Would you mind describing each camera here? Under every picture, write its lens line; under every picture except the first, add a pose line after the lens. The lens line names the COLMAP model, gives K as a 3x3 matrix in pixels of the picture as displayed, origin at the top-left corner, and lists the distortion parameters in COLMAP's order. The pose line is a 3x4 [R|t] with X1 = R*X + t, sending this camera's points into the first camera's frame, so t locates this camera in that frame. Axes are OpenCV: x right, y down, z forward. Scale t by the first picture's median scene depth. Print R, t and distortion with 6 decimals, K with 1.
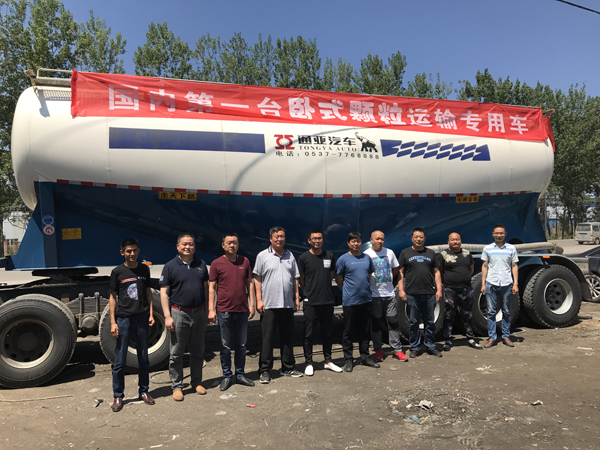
lens RADIAL K [[475.4, 0, 302.0], [0, 475.4, 230.3], [0, 0, 1]] dist [-0.003748, -0.019035]
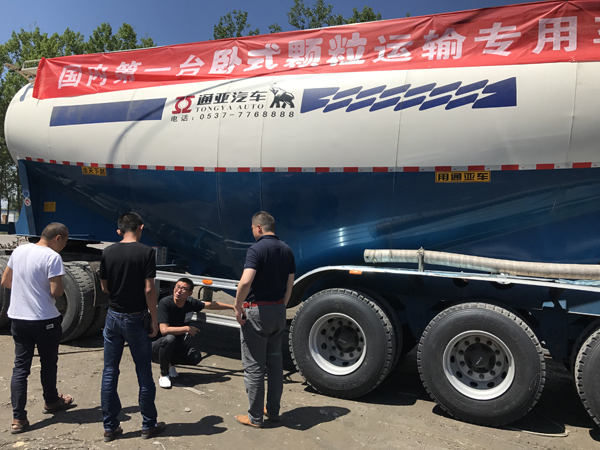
lens RADIAL K [[475.4, 0, 300.4], [0, 475.4, 223.9], [0, 0, 1]] dist [-0.003748, -0.019035]
pose [[0.772282, 0.057739, -0.632650, 0.625249], [-0.061656, 0.997972, 0.015816, -0.005844], [0.632281, 0.026792, 0.774276, 0.479150]]
